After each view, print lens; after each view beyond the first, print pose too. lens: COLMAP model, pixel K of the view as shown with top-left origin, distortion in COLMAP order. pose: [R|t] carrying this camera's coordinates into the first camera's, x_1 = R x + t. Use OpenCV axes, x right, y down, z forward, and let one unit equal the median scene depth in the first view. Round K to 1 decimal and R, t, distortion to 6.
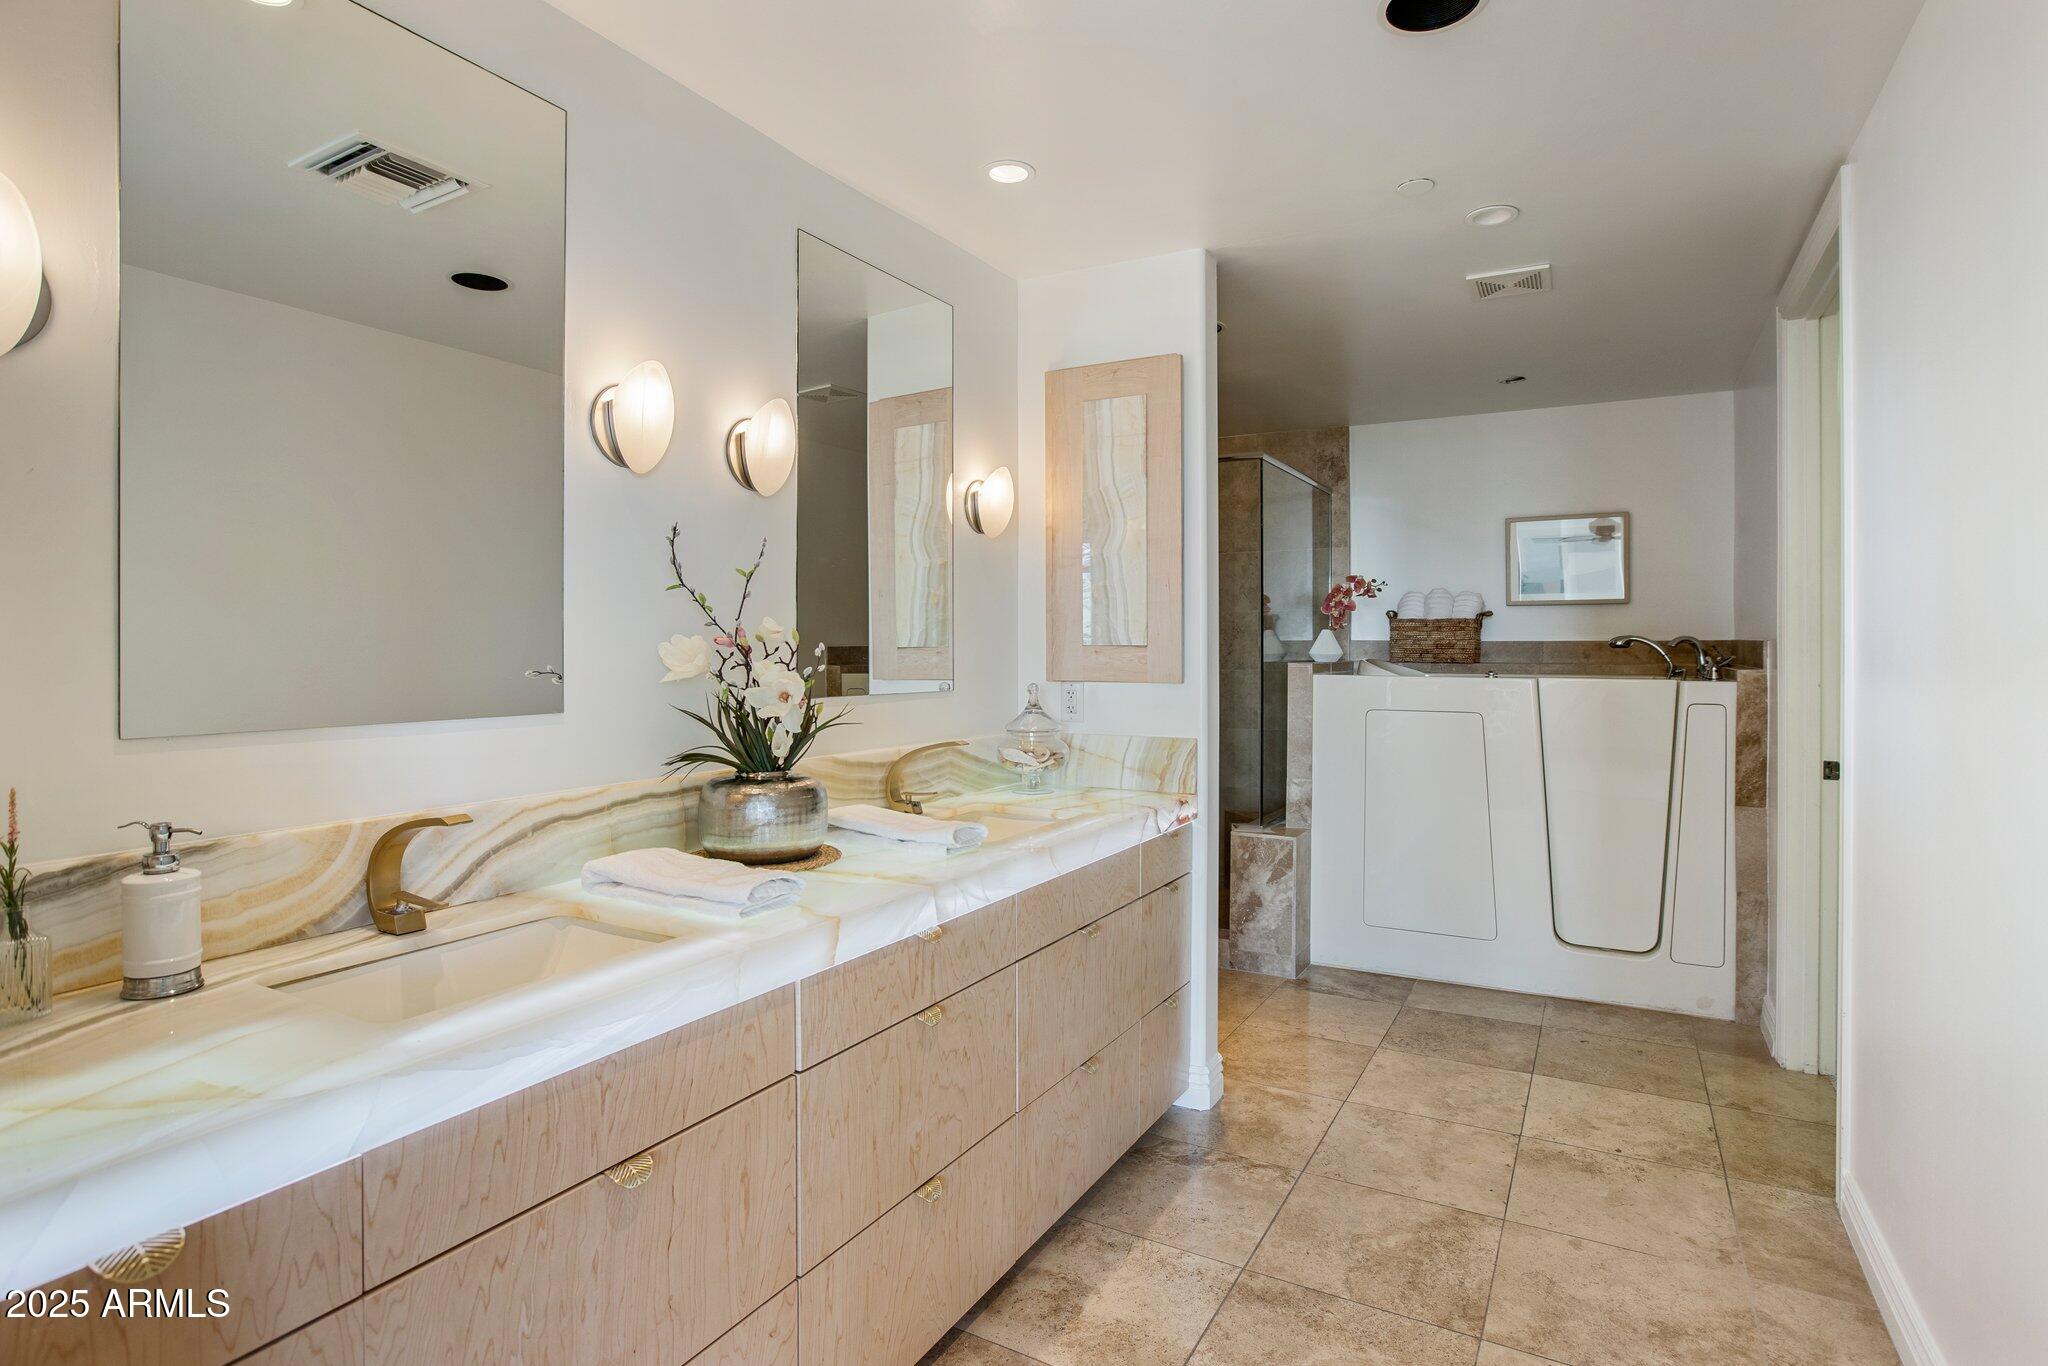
lens RADIAL K [[1036.0, 0, 1019.9], [0, 1036.0, 646.2], [0, 0, 1]] dist [-0.006085, 0.000386]
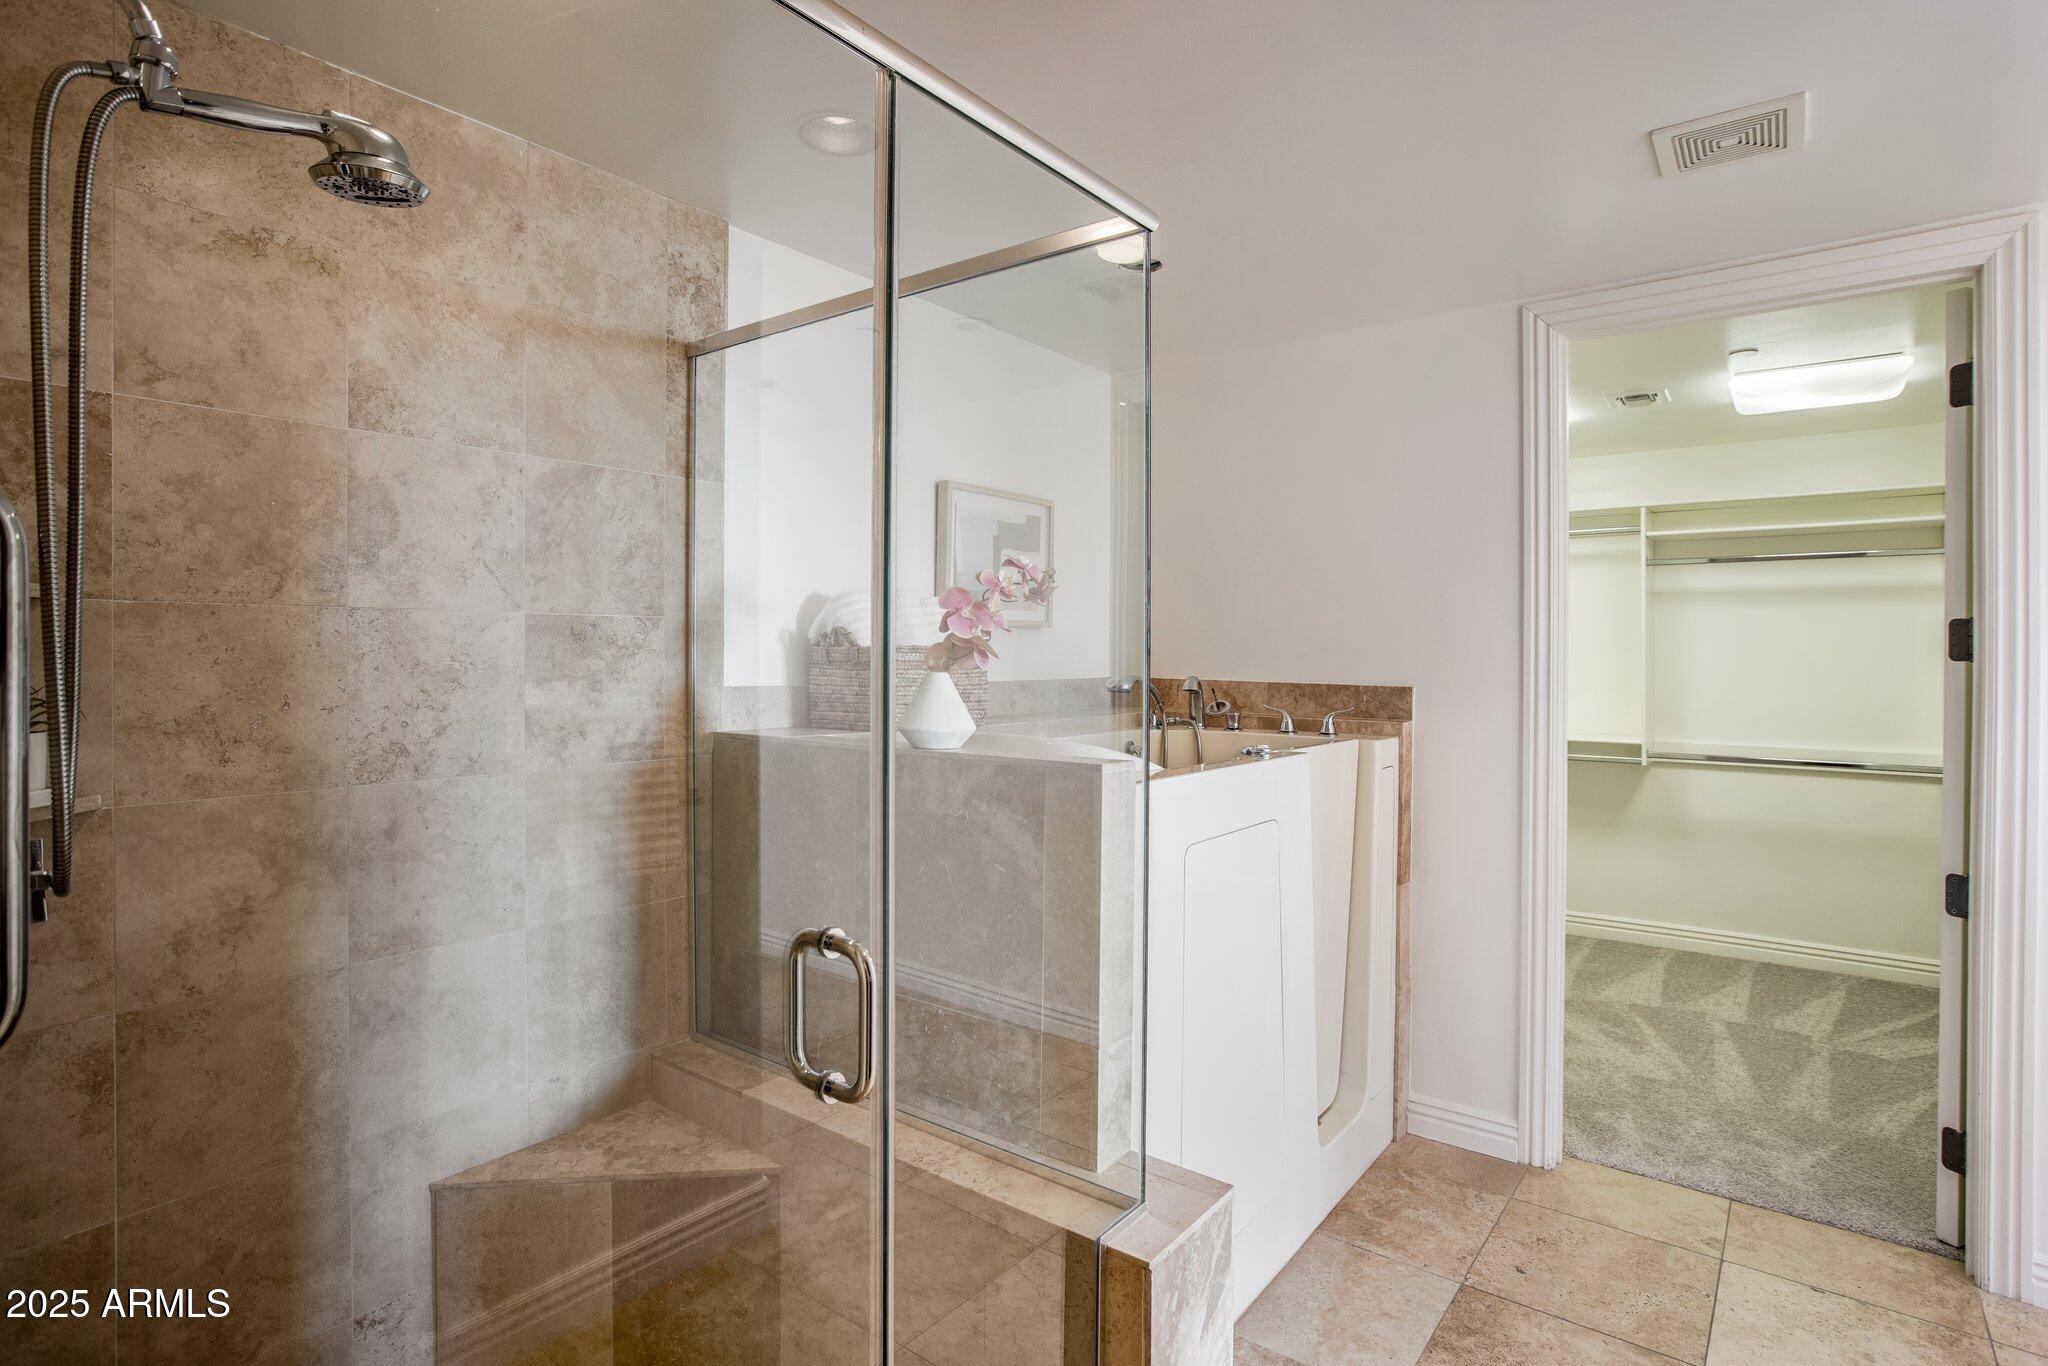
lens RADIAL K [[1036.0, 0, 1011.8], [0, 1036.0, 655.4], [0, 0, 1]] dist [-0.006085, 0.000386]
pose [[0.125079, -0.005565, 0.992131, -0.172717], [-0.002889, 0.999978, 0.005973, -0.033226], [-0.992143, -0.003613, 0.125060, 1.161870]]
